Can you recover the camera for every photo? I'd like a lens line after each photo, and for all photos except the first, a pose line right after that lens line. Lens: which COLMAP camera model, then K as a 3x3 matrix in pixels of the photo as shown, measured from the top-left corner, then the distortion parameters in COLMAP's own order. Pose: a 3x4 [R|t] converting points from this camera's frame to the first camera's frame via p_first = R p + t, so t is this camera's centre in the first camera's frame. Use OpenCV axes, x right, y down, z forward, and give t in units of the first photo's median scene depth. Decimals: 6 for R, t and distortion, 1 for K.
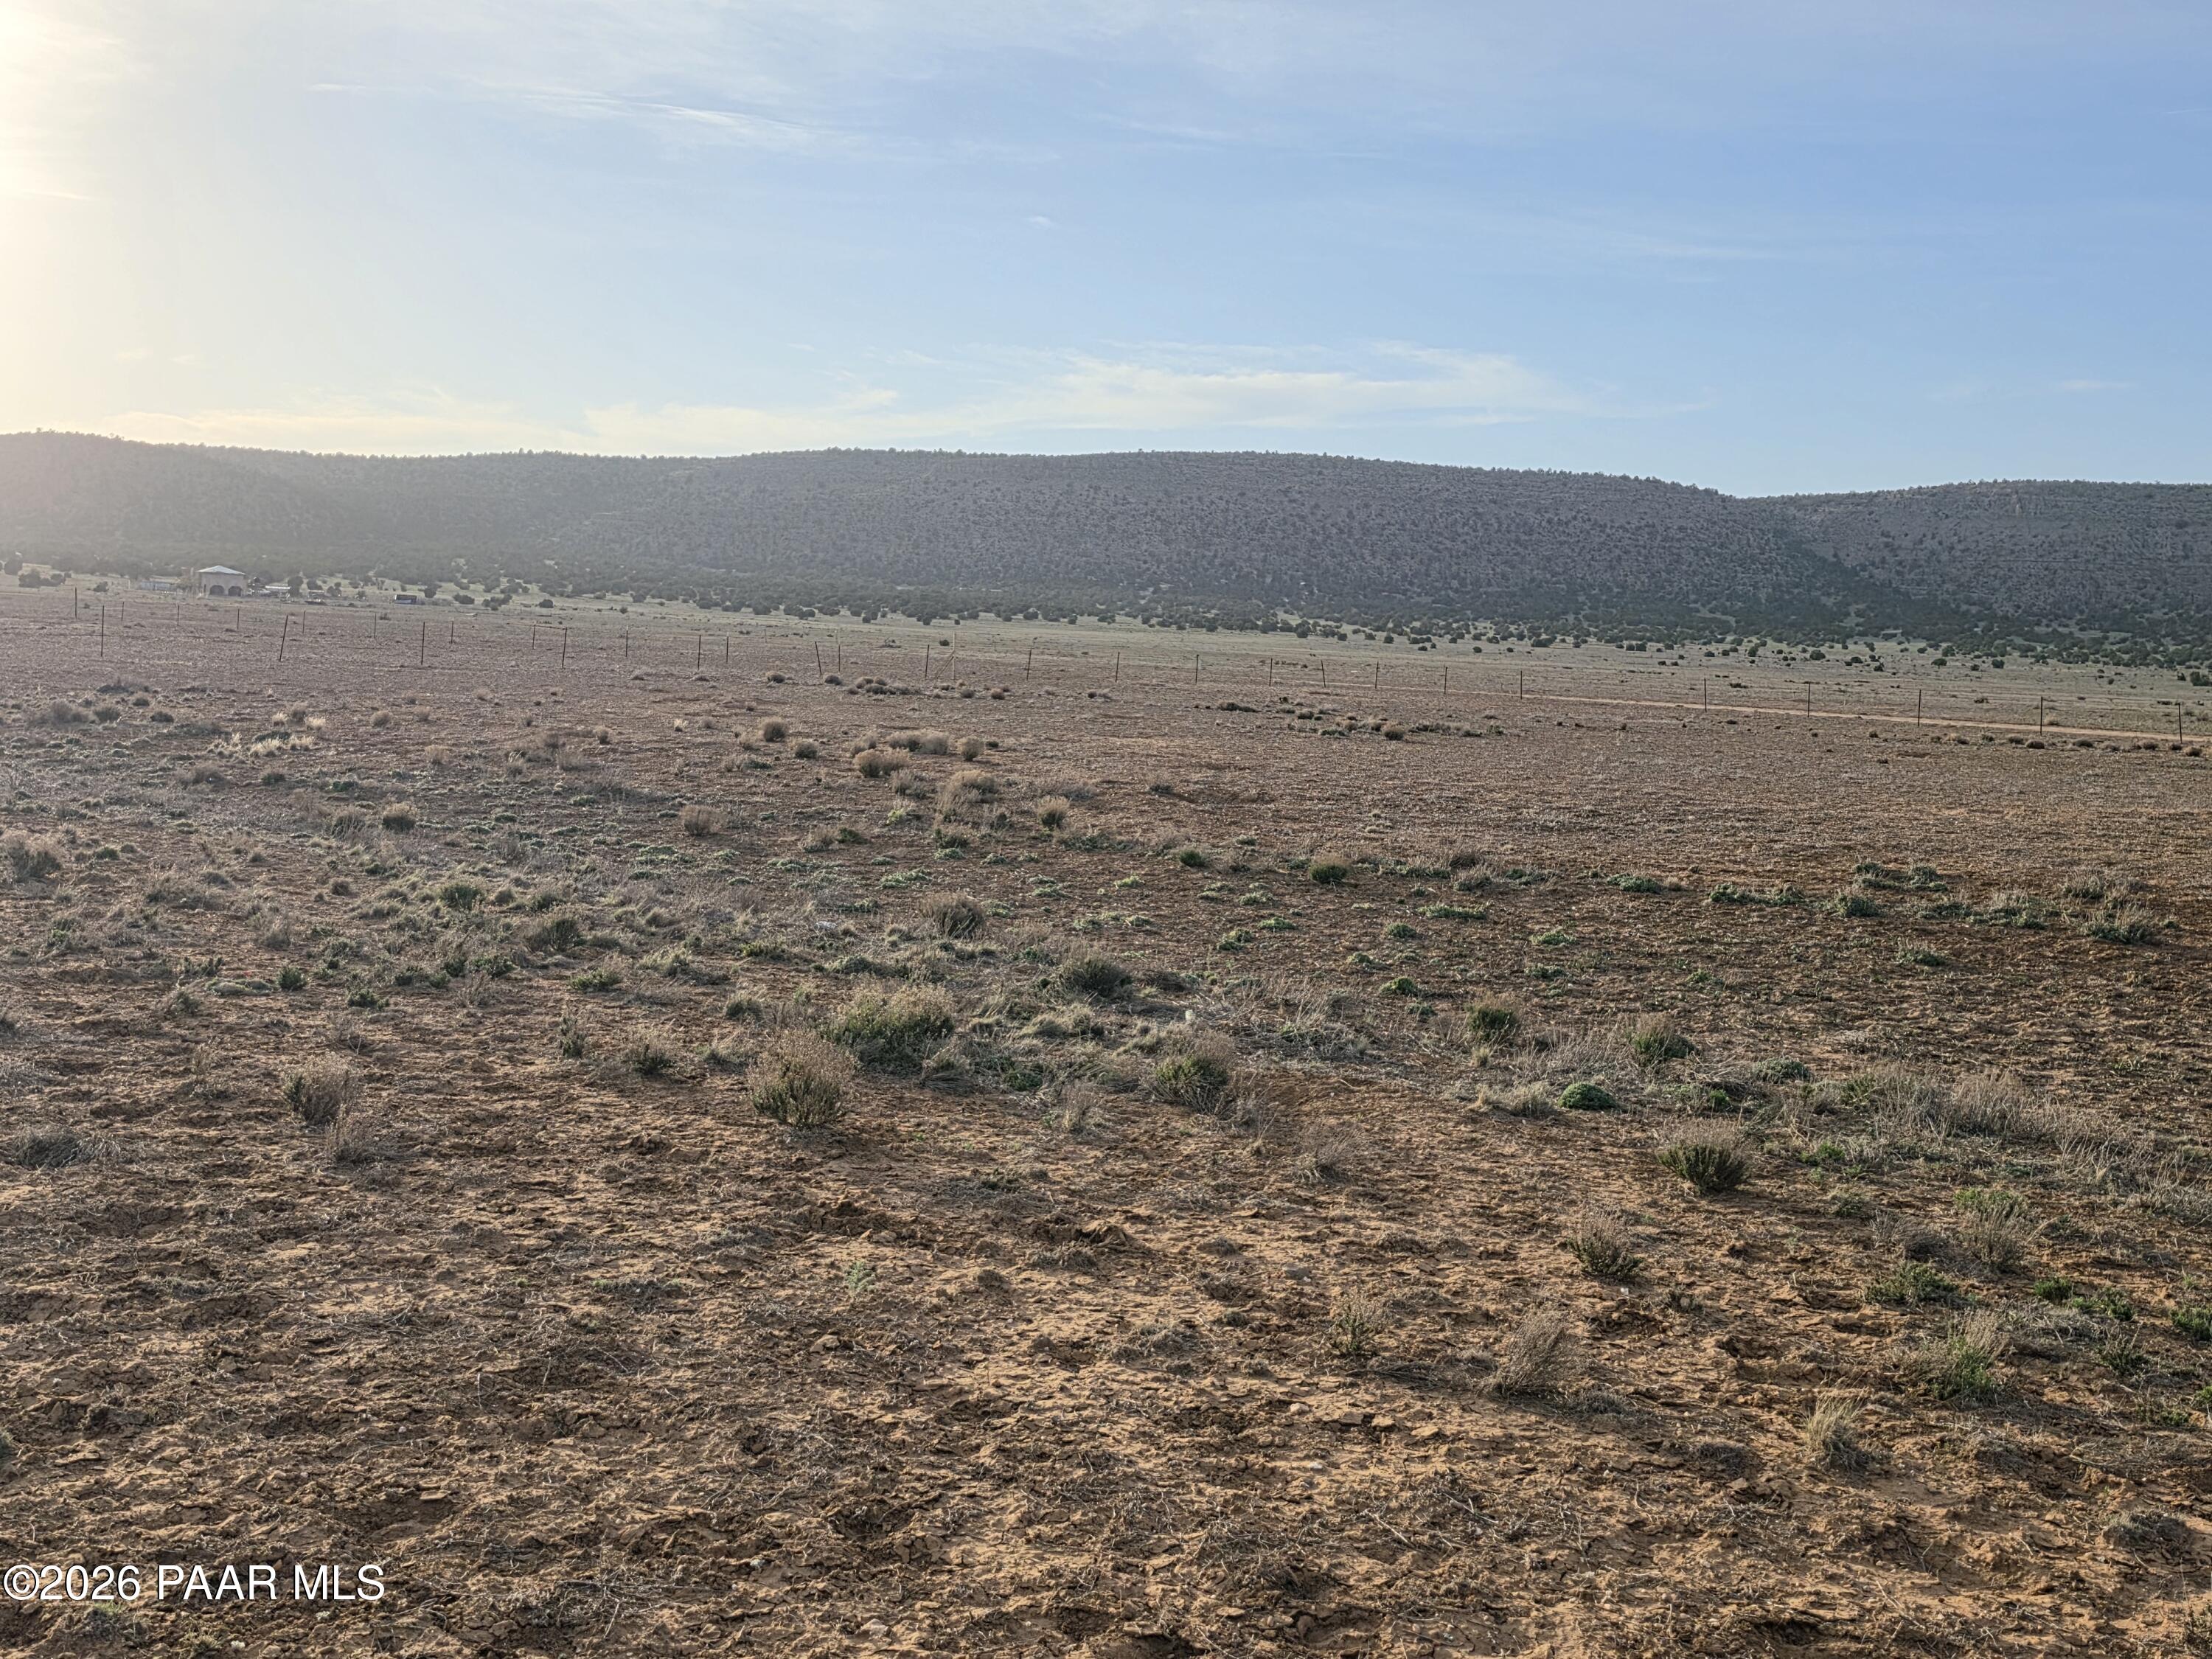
lens RADIAL K [[2398.1, 0, 1076.7], [0, 2398.1, 826.6], [0, 0, 1]] dist [0.158229, -0.342651]
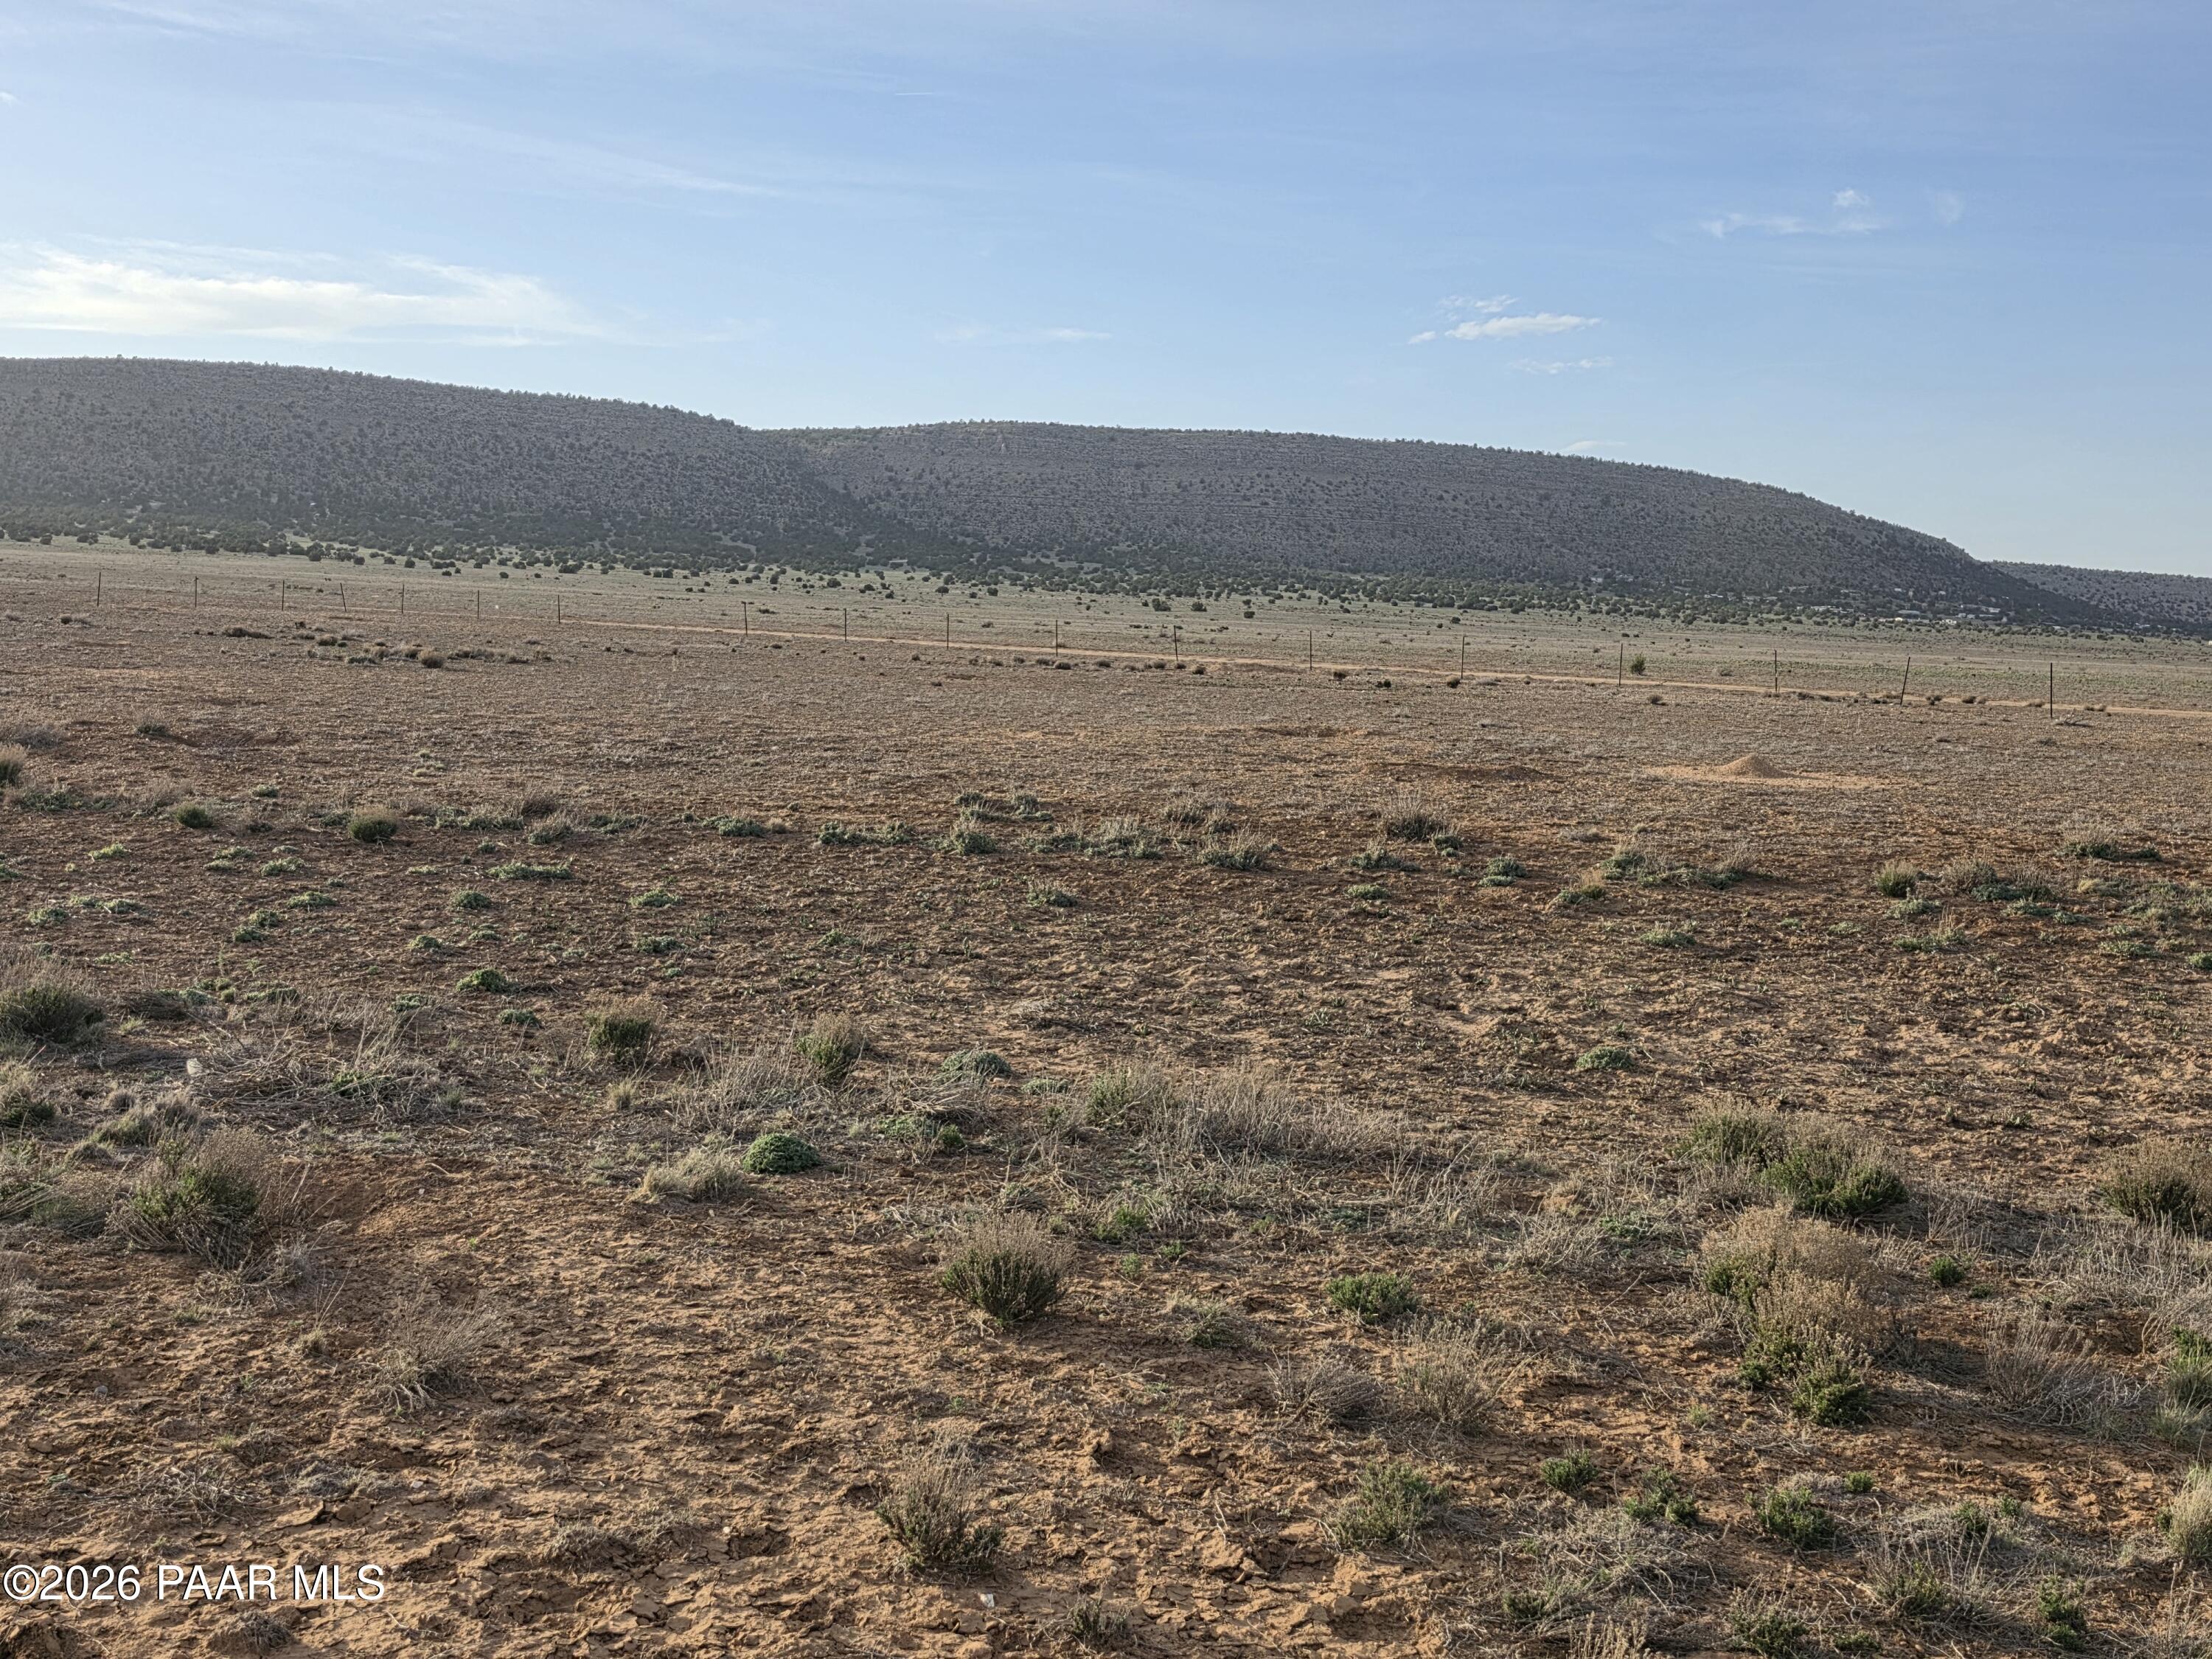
lens RADIAL K [[2381.7, 0, 1071.3], [0, 2381.7, 806.1], [0, 0, 1]] dist [0.155028, -0.333634]
pose [[0.922652, -0.038046, 0.383753, 0.008797], [0.029484, 0.999168, 0.028172, -0.005023], [-0.384506, -0.014678, 0.923006, 0.142862]]
